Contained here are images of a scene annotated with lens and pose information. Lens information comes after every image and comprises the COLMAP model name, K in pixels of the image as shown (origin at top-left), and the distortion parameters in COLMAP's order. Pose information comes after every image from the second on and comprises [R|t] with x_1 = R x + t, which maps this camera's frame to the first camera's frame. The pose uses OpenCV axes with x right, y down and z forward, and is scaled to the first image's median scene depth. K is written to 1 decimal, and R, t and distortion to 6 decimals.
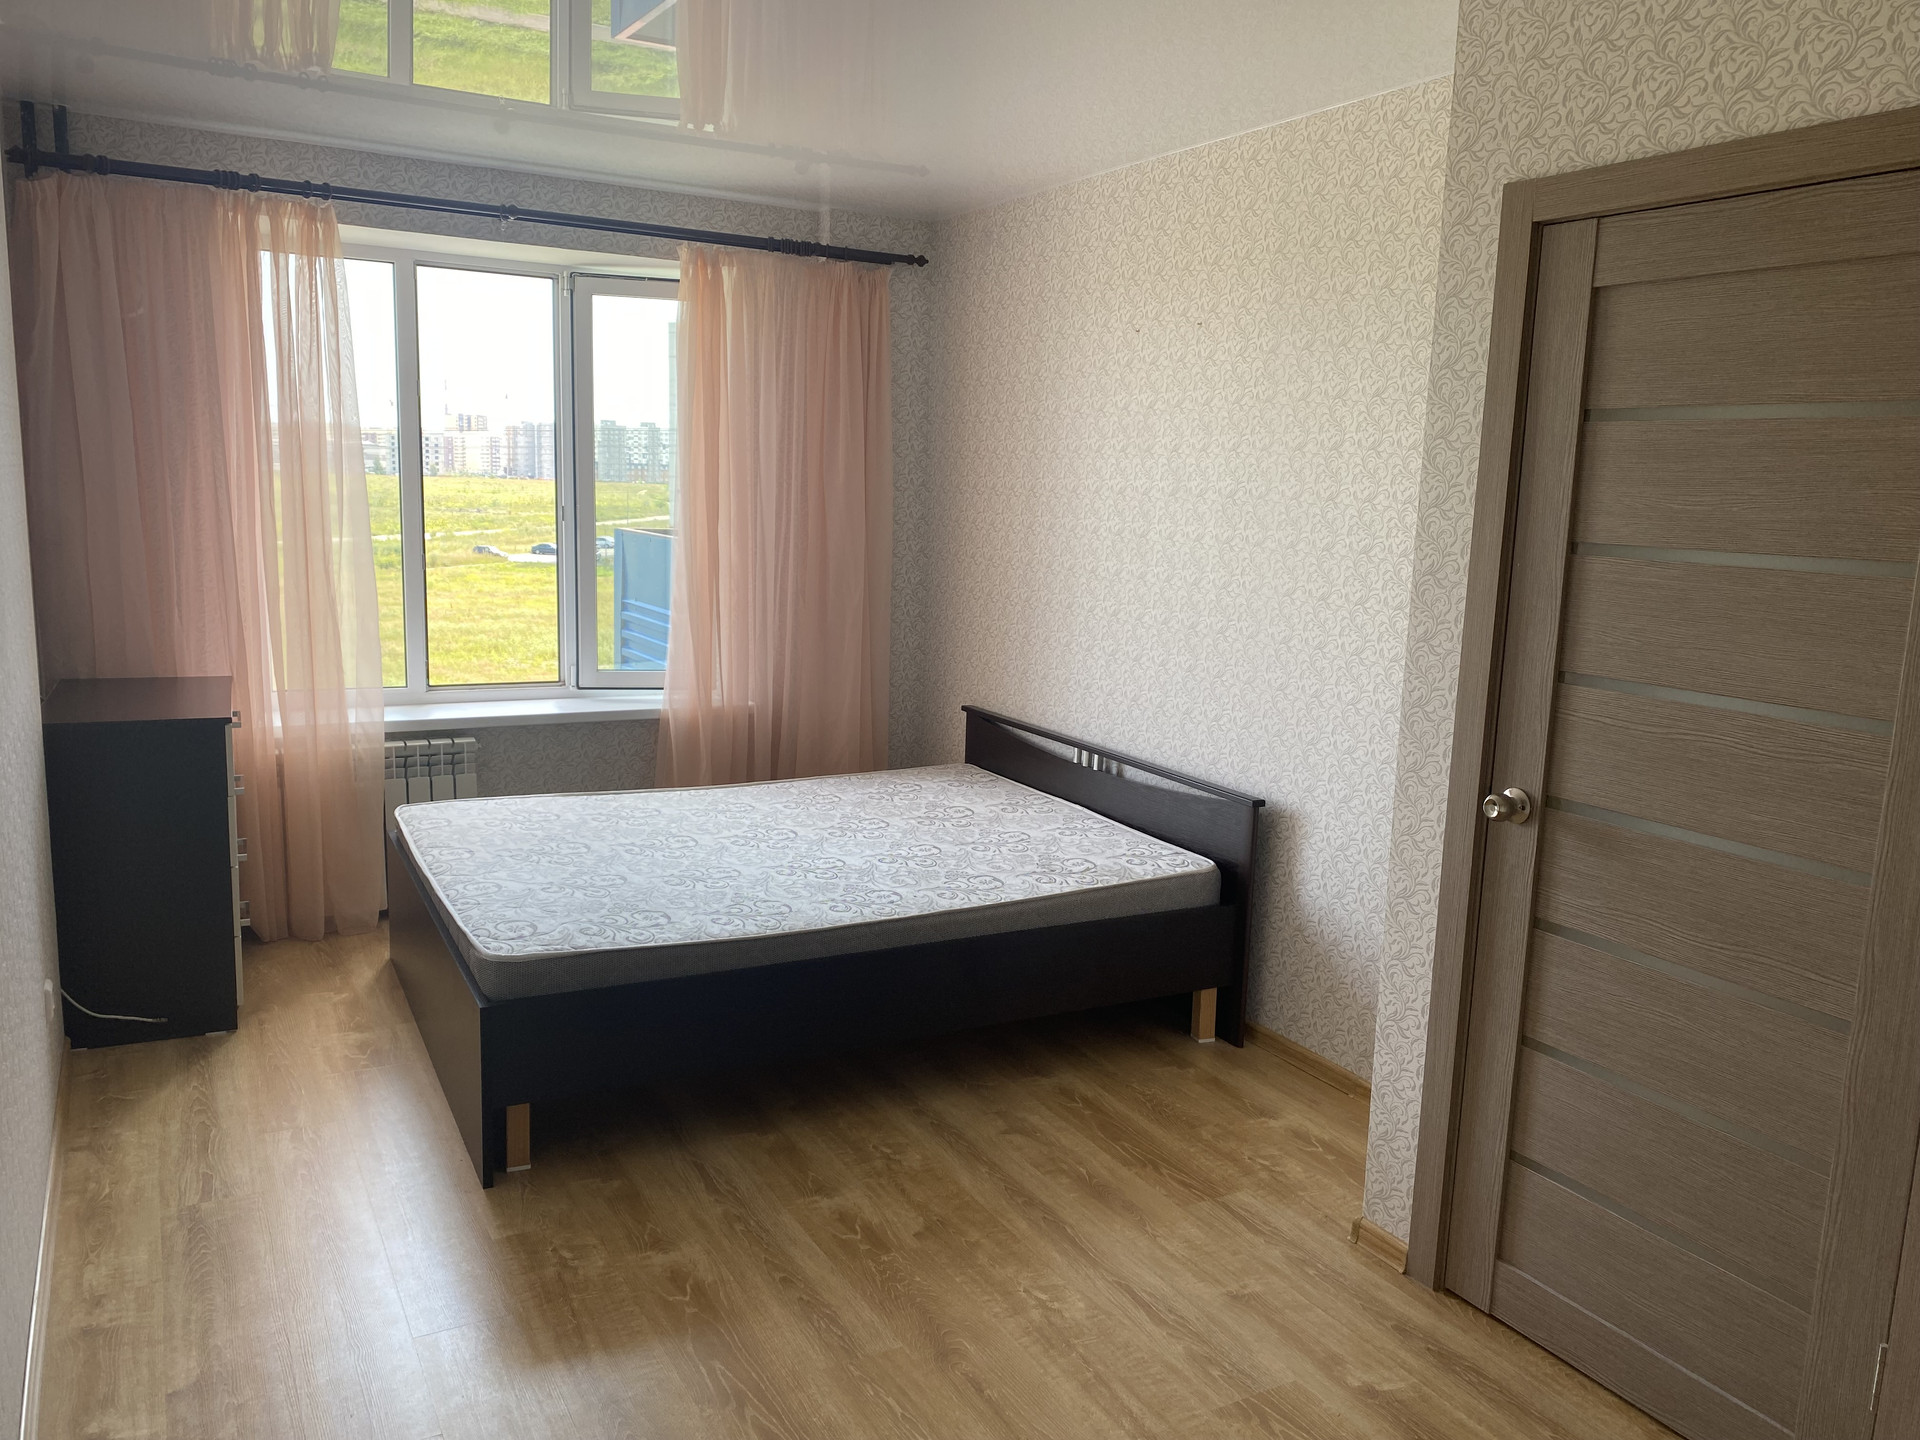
lens RADIAL K [[1449.8, 0, 878.9], [0, 1449.8, 820.9], [0, 0, 1]] dist [0.173979, -0.274164]
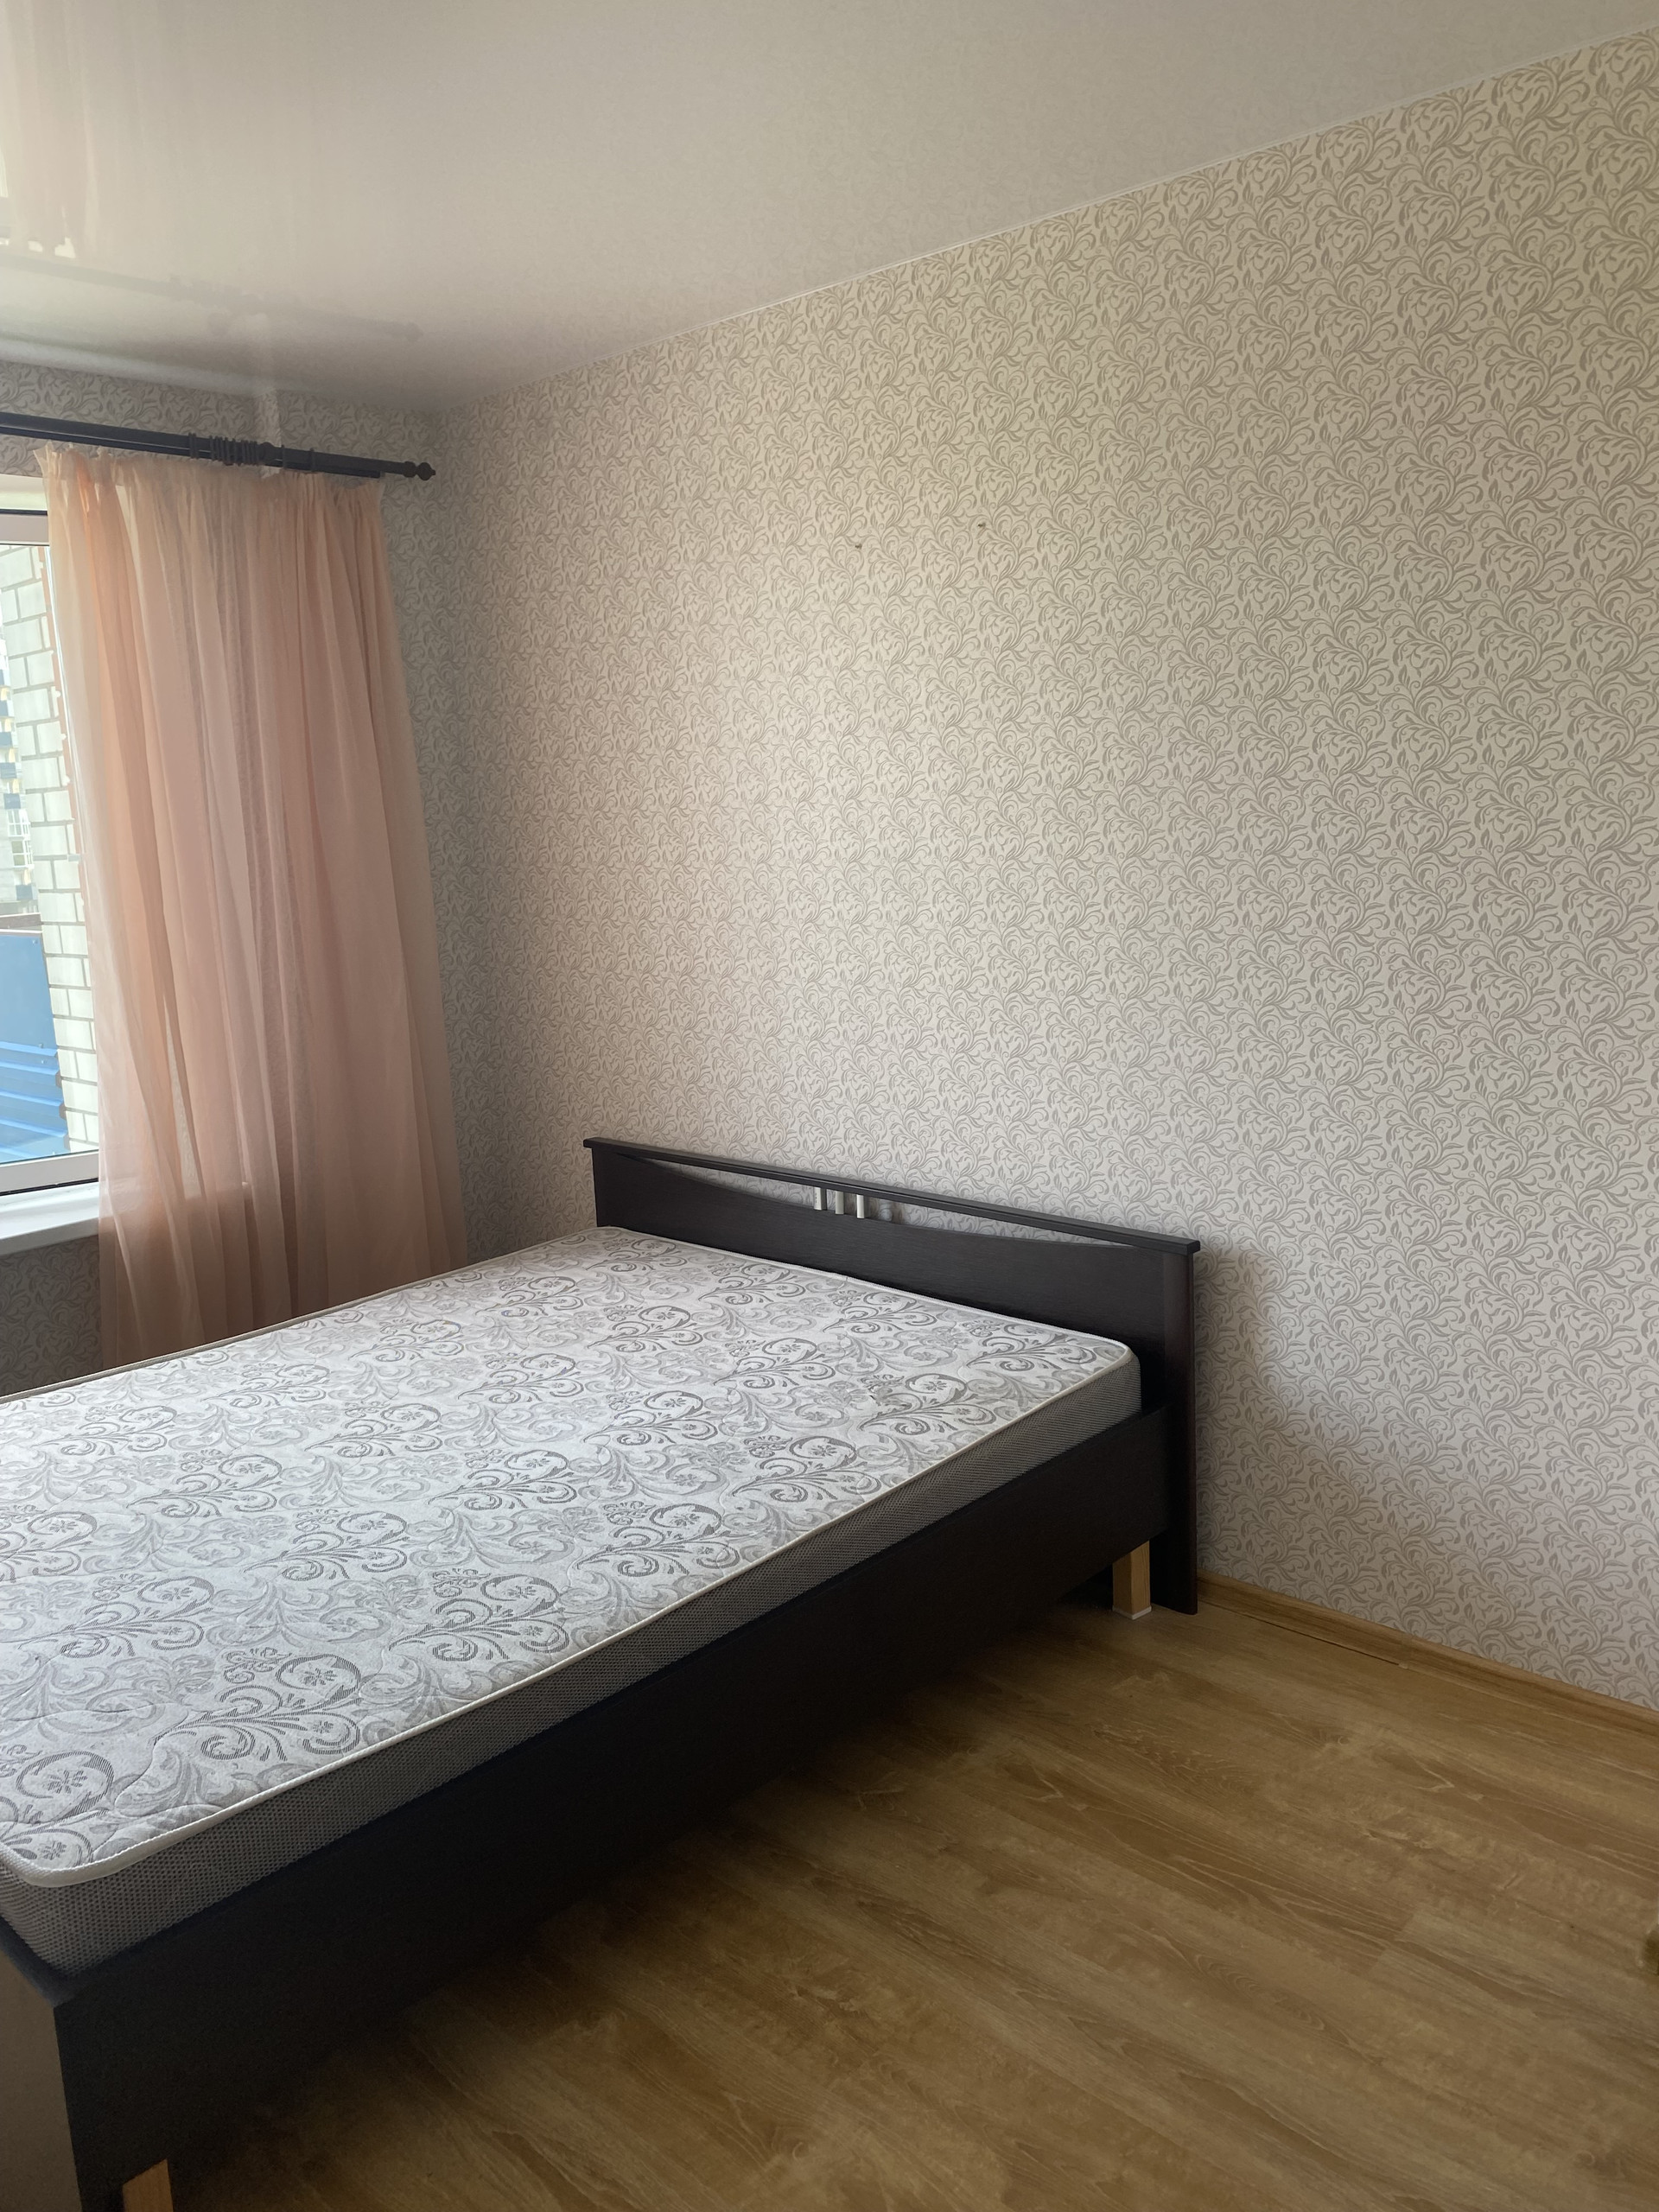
lens RADIAL K [[1726.3, 0, 726.1], [0, 1726.3, 1177.6], [0, 0, 1]] dist [0.026791, 0.004093]
pose [[0.940697, -0.152997, 0.302789, -0.156357], [0.156523, 0.987592, 0.012741, -0.081311], [-0.300981, 0.035408, 0.952973, 0.318068]]
